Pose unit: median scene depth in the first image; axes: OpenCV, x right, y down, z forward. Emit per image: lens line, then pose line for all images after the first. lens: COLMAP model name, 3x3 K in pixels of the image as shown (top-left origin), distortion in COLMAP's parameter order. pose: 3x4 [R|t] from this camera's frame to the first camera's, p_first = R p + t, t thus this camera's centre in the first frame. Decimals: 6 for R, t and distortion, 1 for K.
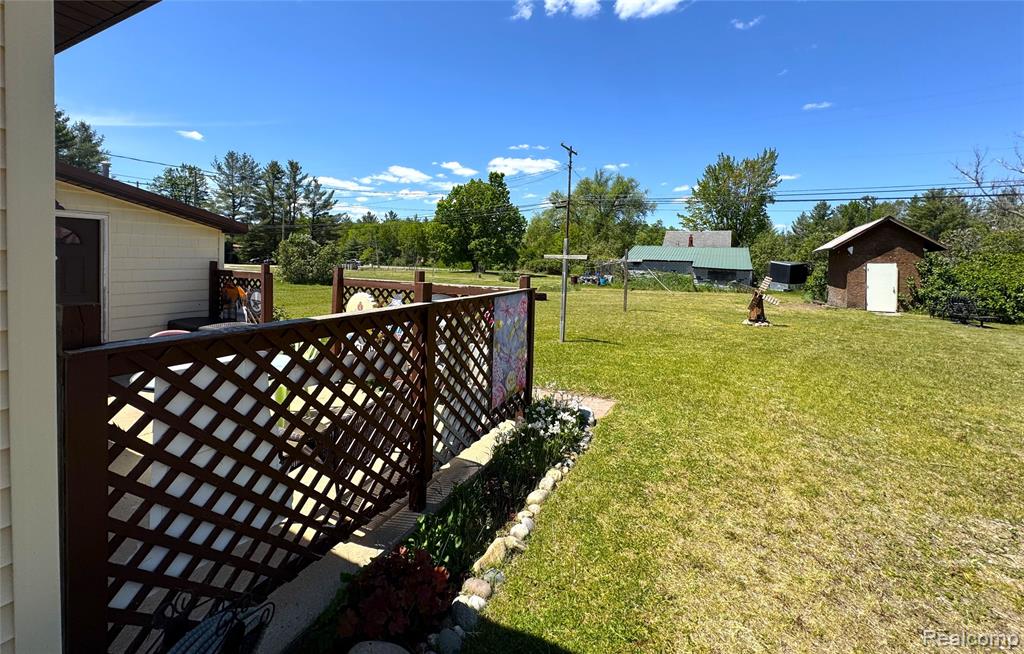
lens RADIAL K [[406.6, 0, 506.4], [0, 406.6, 277.0], [0, 0, 1]] dist [0.002111, -0.000007]
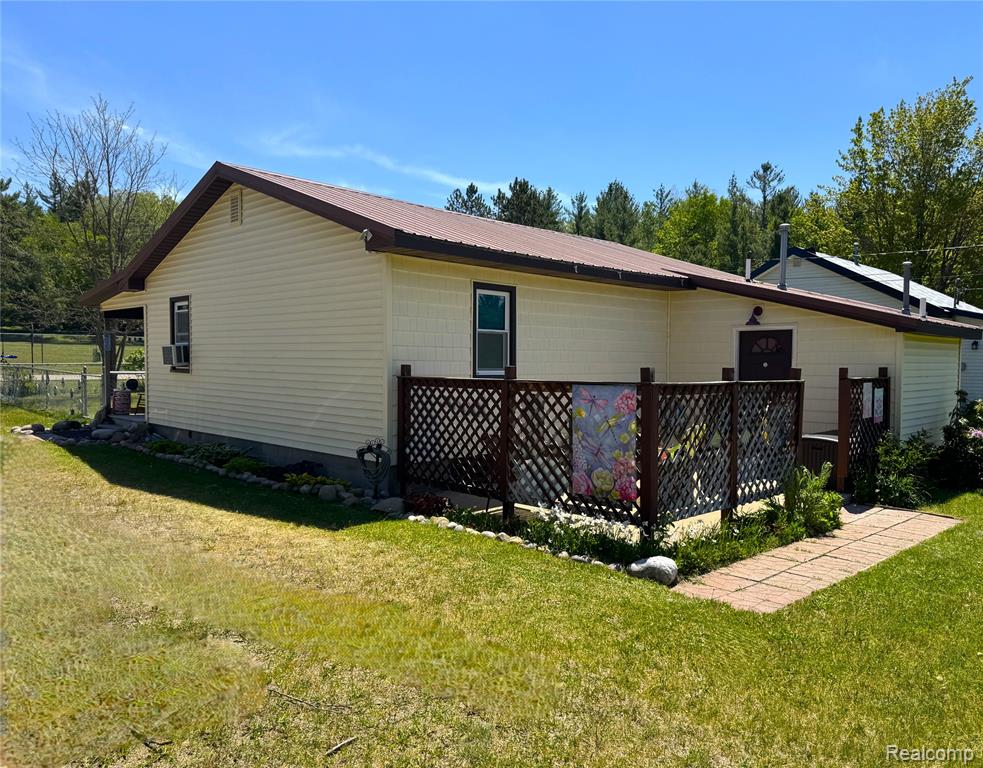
lens RADIAL K [[735.2, 0, 494.7], [0, 735.2, 382.7], [0, 0, 1]] dist [-0.001455, -0.003132]
pose [[-0.308697, -0.001149, -0.951160, 0.138726], [-0.057650, 0.998183, 0.017504, 0.001684], [0.949412, 0.060238, -0.308202, 0.104767]]
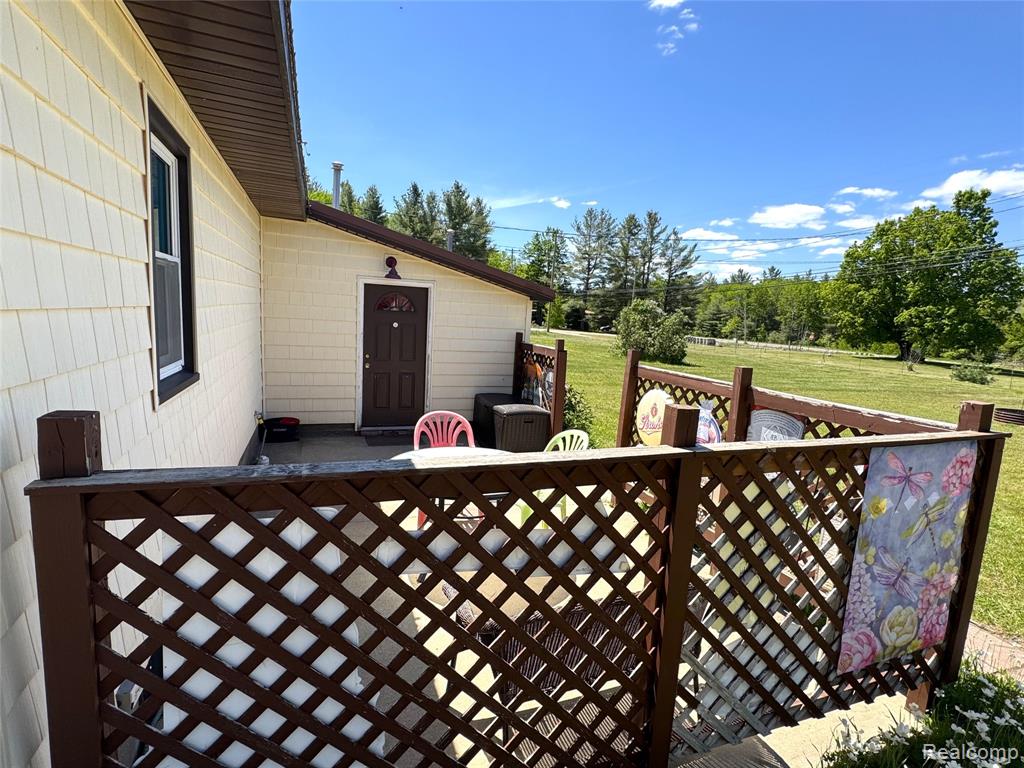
lens RADIAL K [[511.6, 0, 514.1], [0, 511.6, 387.1], [0, 0, 1]] dist [0.002172, 0.000954]
pose [[0.743486, 0.111394, -0.659409, 0.003303], [-0.068059, 0.993514, 0.091098, -0.003196], [0.665279, -0.022851, 0.746245, 0.022990]]
